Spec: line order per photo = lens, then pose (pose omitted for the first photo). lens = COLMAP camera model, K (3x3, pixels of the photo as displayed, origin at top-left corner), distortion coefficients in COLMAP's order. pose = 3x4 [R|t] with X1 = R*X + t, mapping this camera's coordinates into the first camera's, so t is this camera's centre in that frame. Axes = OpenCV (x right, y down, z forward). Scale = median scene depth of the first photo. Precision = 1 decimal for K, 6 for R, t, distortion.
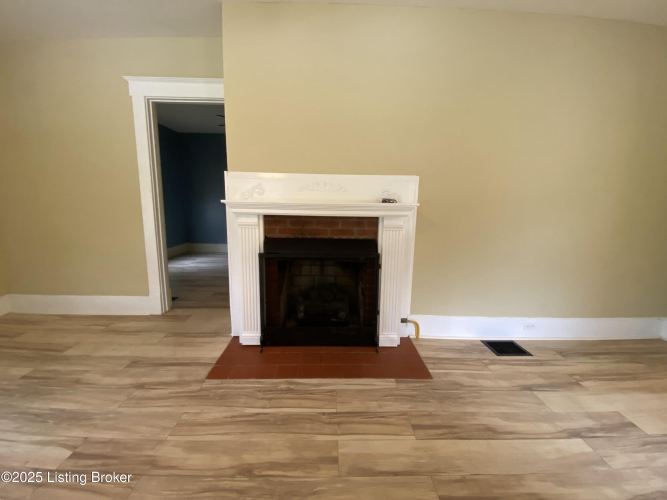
lens RADIAL K [[267.1, 0, 333.5], [0, 267.1, 250.0], [0, 0, 1]] dist [-0.000415, -0.013736]
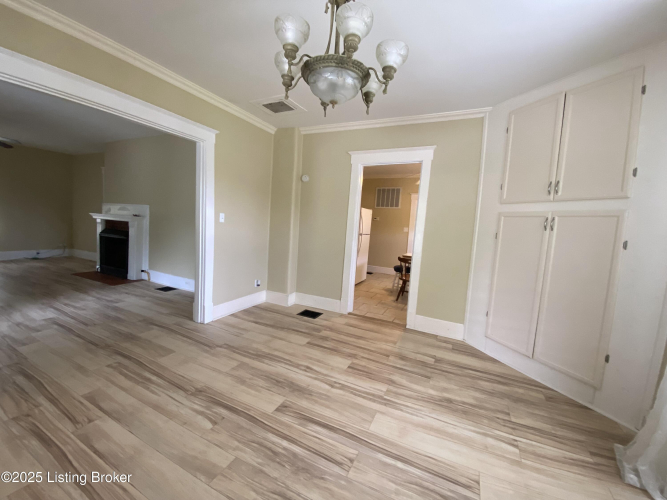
lens RADIAL K [[267.1, 0, 333.5], [0, 267.1, 250.0], [0, 0, 1]] dist [-0.000415, -0.013736]
pose [[0.902658, 0.079567, -0.422940, 2.932392], [-0.129376, 0.987471, -0.090348, 0.108375], [0.410453, 0.136271, 0.901642, -0.373052]]
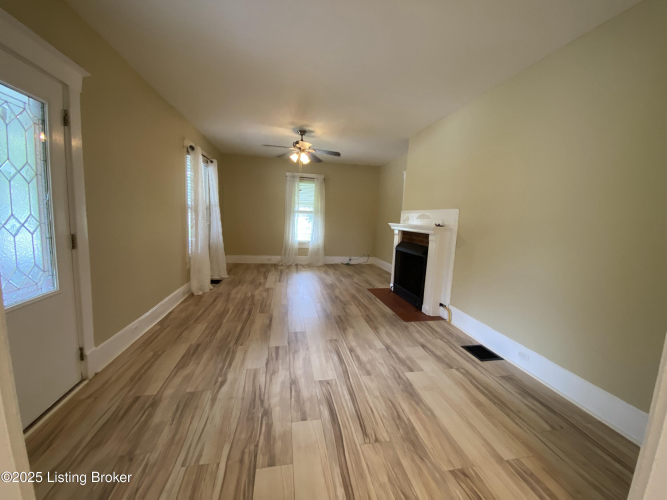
lens RADIAL K [[267.1, 0, 333.5], [0, 267.1, 250.0], [0, 0, 1]] dist [-0.000415, -0.013736]
pose [[0.175661, 0.105488, -0.978783, 1.811714], [-0.215157, 0.974320, 0.066393, -0.001676], [0.960651, 0.198929, 0.193847, 0.089844]]
